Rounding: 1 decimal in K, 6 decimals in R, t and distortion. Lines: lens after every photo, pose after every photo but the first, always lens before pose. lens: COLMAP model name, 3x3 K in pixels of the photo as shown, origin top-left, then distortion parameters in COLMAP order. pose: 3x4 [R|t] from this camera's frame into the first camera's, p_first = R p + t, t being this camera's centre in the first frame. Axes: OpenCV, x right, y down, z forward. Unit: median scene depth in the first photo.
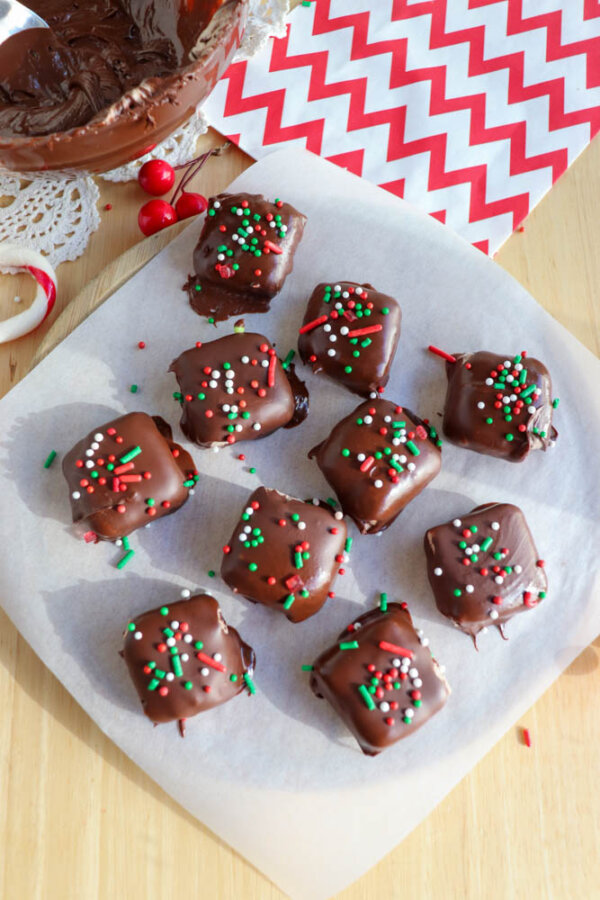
lens RADIAL K [[872.2, 0, 300.0], [0, 872.2, 450.0], [0, 0, 1]] dist [-0.008709, 0.000390]
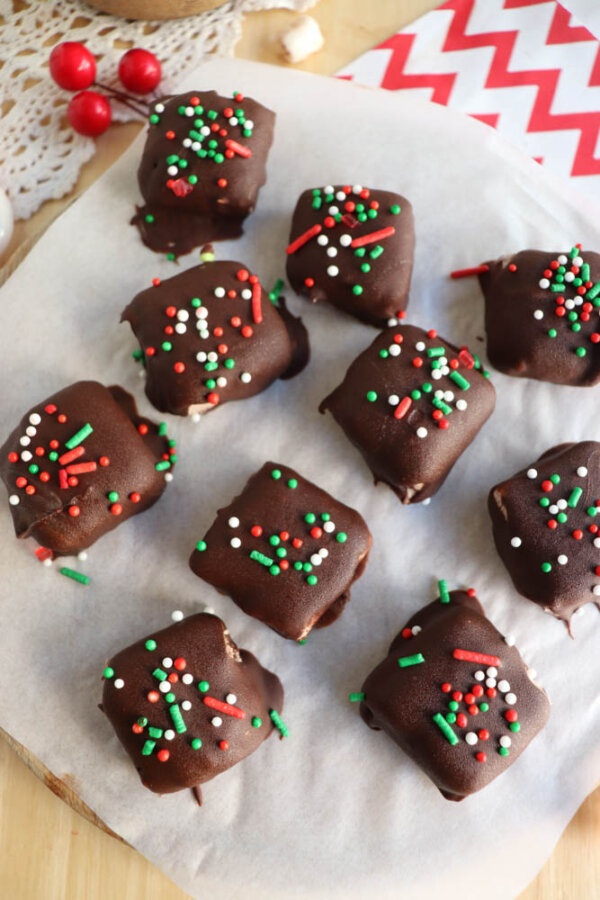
lens RADIAL K [[731.5, 0, 301.8], [0, 731.5, 448.2], [0, 0, 1]] dist [-0.092753, 0.076448]
pose [[0.992078, -0.123180, 0.024655, -0.024959], [0.123003, 0.992369, 0.008566, 0.032571], [-0.025522, -0.005466, 0.999659, 0.383000]]
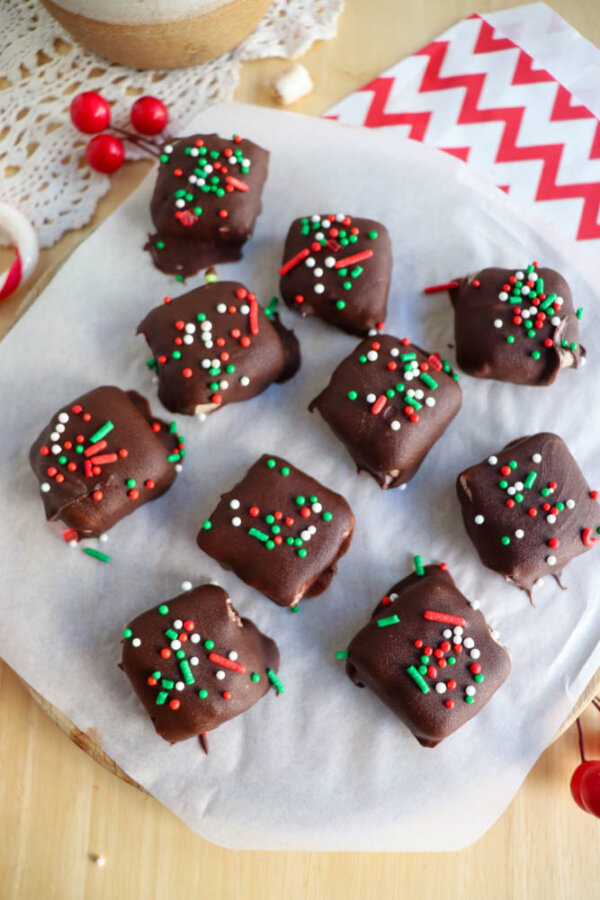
lens RADIAL K [[740.2, 0, 297.0], [0, 740.2, 448.4], [0, 0, 1]] dist [-0.056501, 0.003346]
pose [[0.991164, -0.132076, 0.012209, -0.015907], [0.132331, 0.990935, -0.023175, 0.062279], [-0.009038, 0.024586, 0.999657, 0.275748]]
